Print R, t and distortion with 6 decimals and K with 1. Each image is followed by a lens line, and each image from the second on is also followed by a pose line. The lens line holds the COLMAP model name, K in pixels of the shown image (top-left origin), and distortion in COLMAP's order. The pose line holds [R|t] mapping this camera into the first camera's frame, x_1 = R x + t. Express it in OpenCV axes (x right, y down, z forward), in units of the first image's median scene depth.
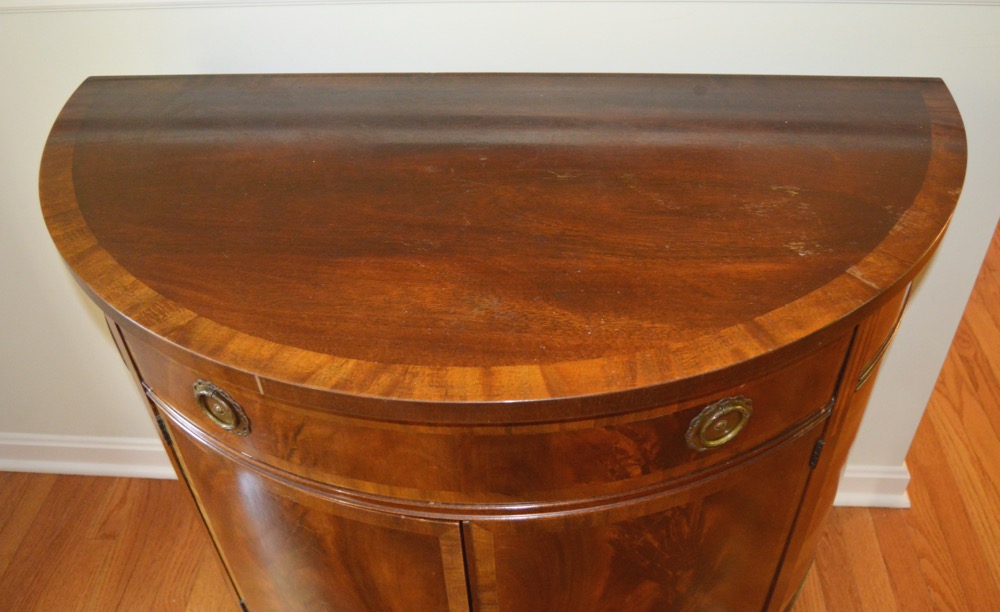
lens RADIAL K [[886.8, 0, 489.9], [0, 886.8, 299.3], [0, 0, 1]] dist [-0.073524, 0.012797]
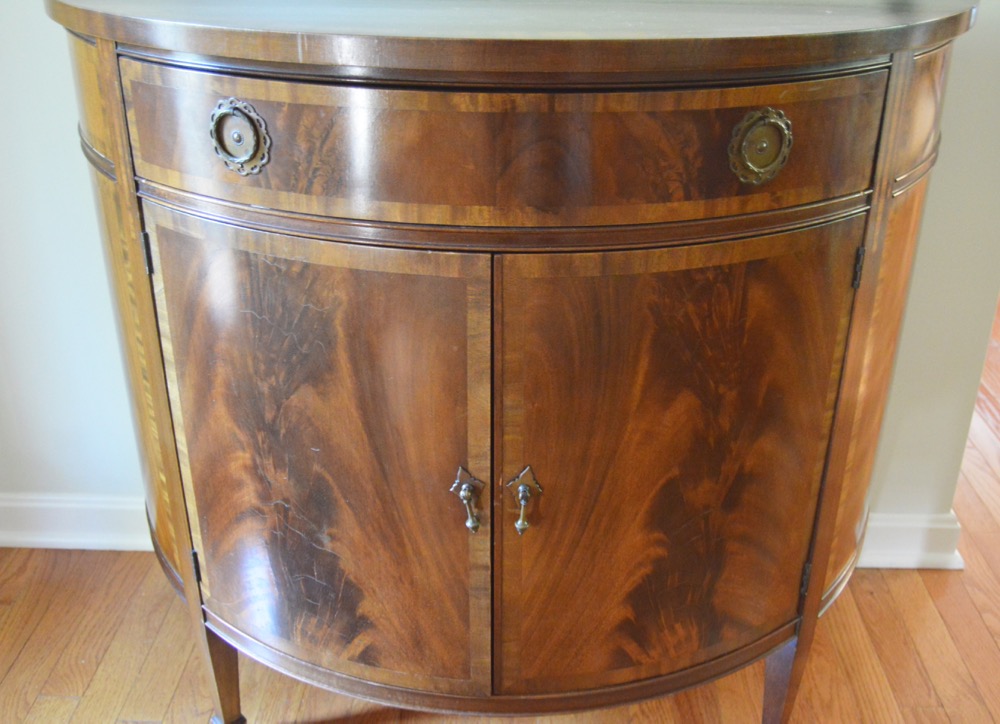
lens RADIAL K [[1075.8, 0, 504.4], [0, 1075.8, 368.5], [0, 0, 1]] dist [-0.067565, 0.000000]
pose [[0.997621, 0.020878, 0.065705, -0.047024], [-0.004447, 0.970548, -0.240866, 0.327033], [-0.068799, 0.240000, 0.968332, -0.034409]]
